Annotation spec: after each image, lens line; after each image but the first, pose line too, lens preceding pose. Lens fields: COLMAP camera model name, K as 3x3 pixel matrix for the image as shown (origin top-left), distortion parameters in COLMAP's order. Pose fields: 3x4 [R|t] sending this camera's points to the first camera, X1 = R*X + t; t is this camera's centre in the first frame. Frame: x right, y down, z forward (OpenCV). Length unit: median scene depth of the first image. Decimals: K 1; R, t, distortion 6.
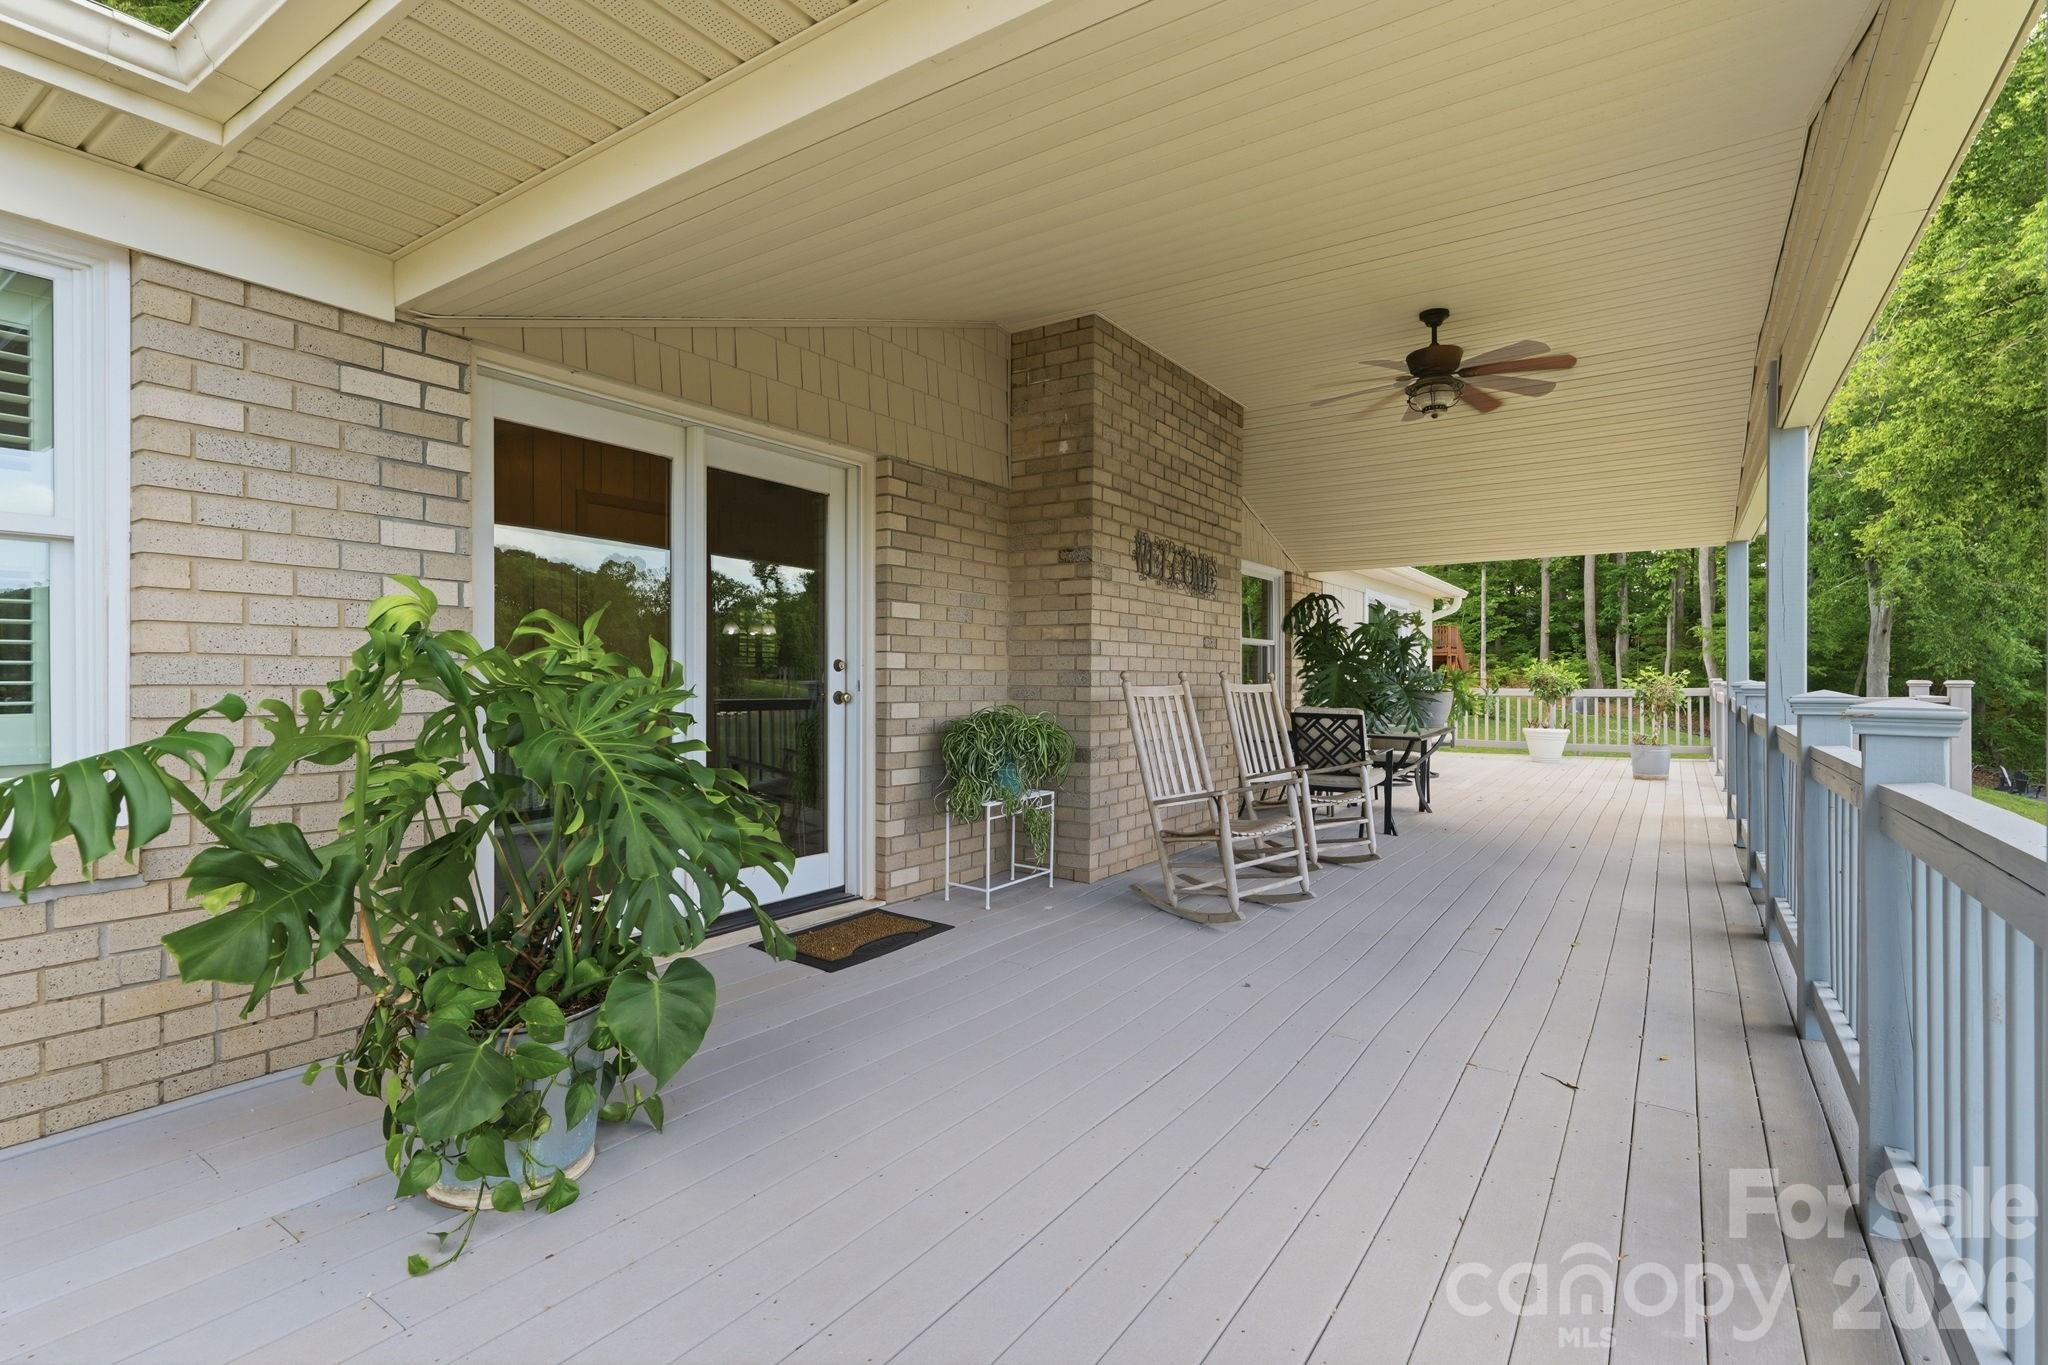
lens RADIAL K [[952.0, 0, 1026.7], [0, 952.0, 682.2], [0, 0, 1]] dist [-0.001546, -0.001522]
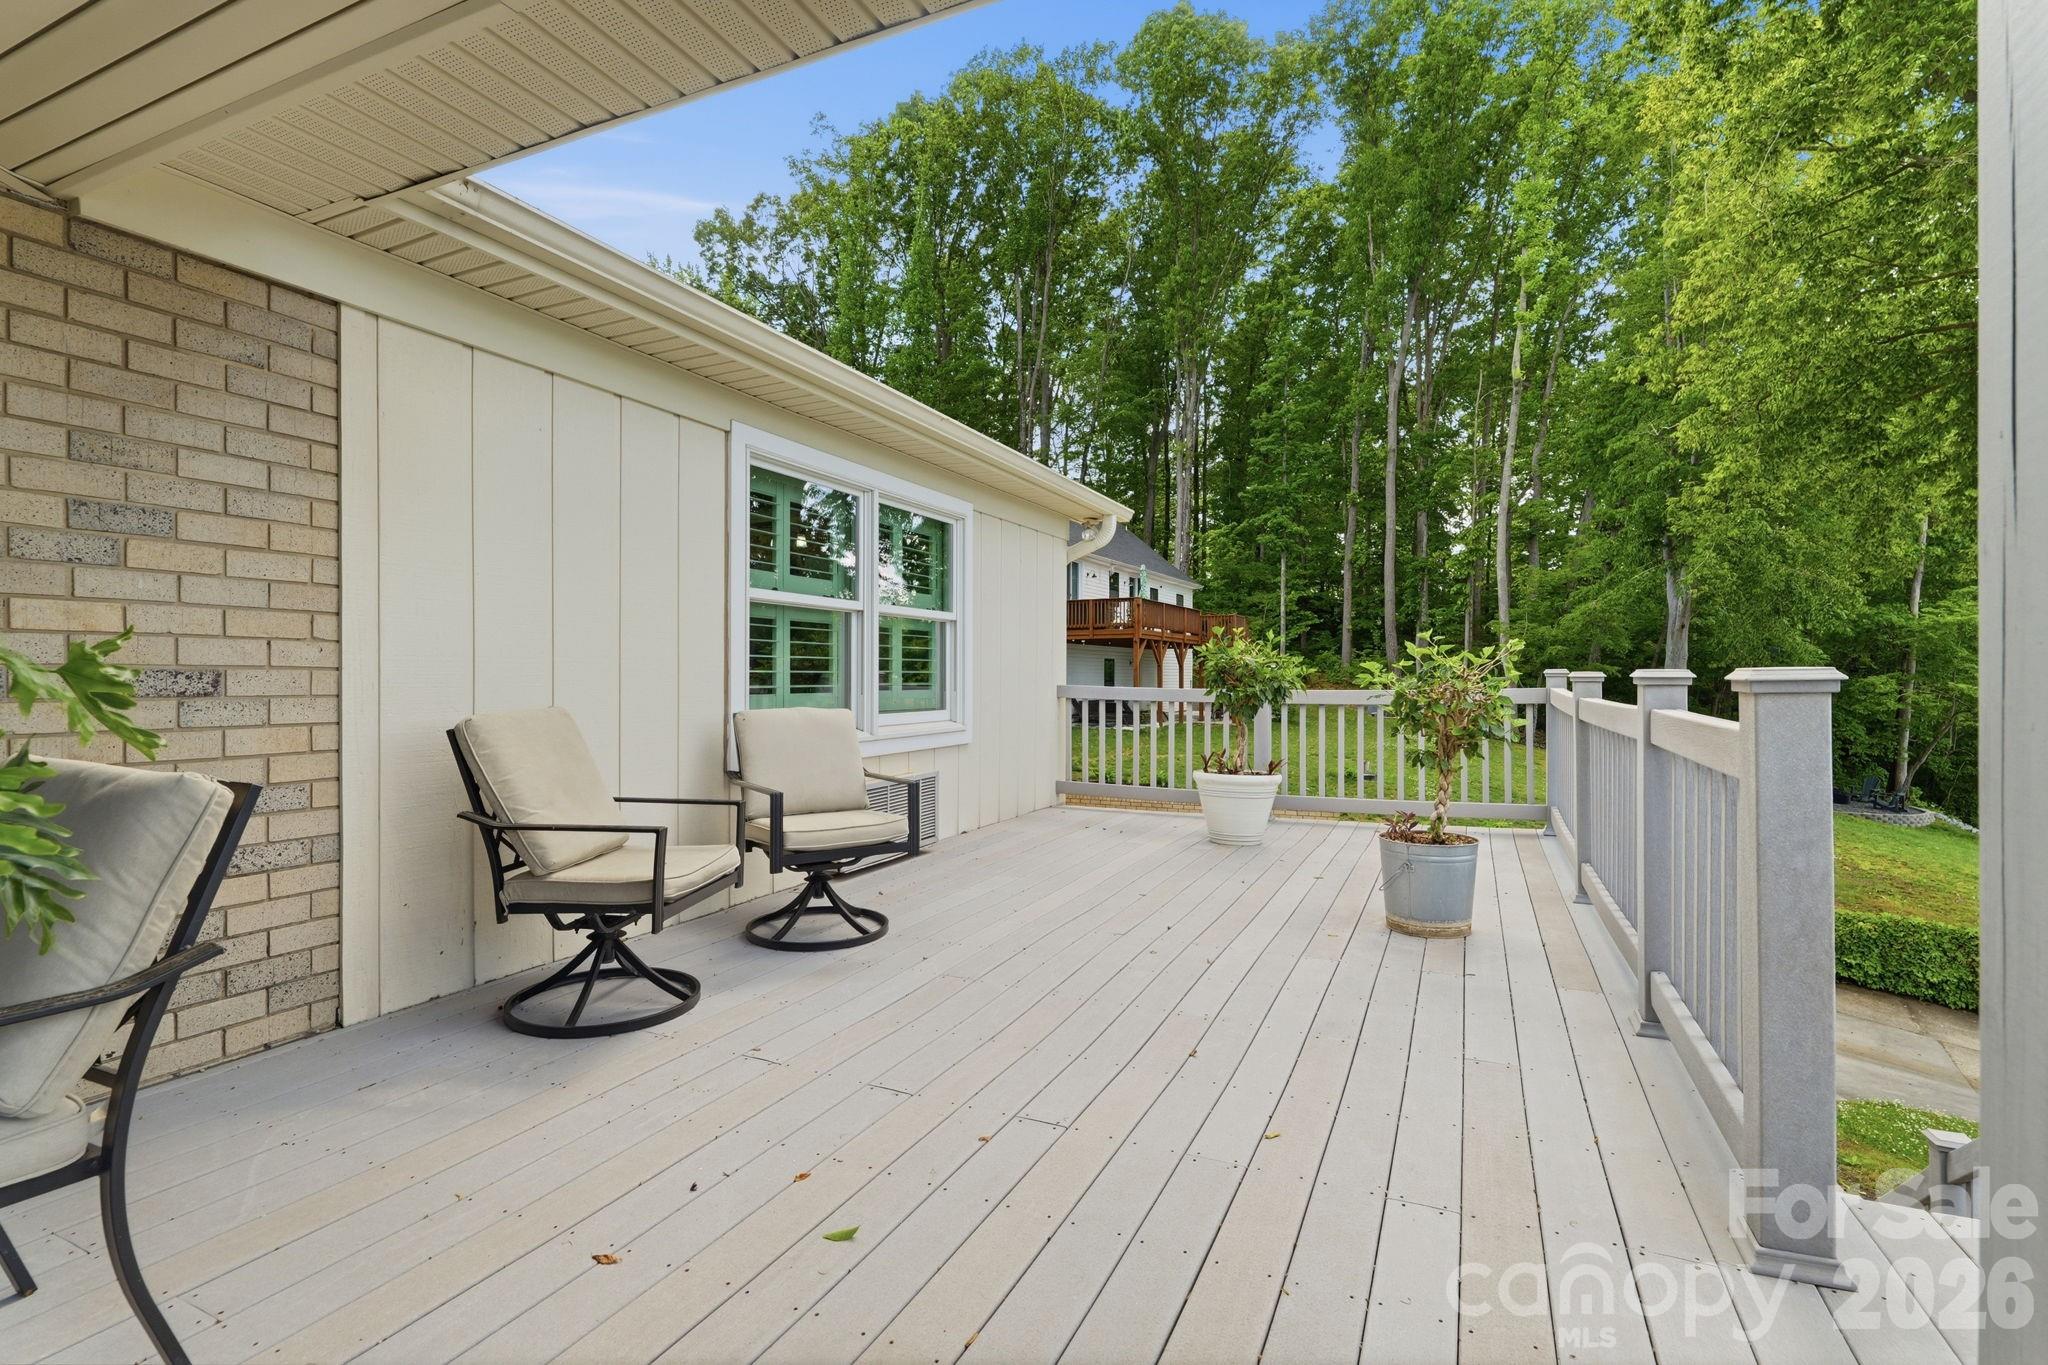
lens RADIAL K [[952.0, 0, 1021.4], [0, 952.0, 683.4], [0, 0, 1]] dist [-0.001546, -0.001522]
pose [[0.987805, 0.000598, 0.155694, 0.125343], [-0.000811, 0.999999, 0.001305, 0.001224], [-0.155694, -0.001416, 0.987804, 0.186603]]
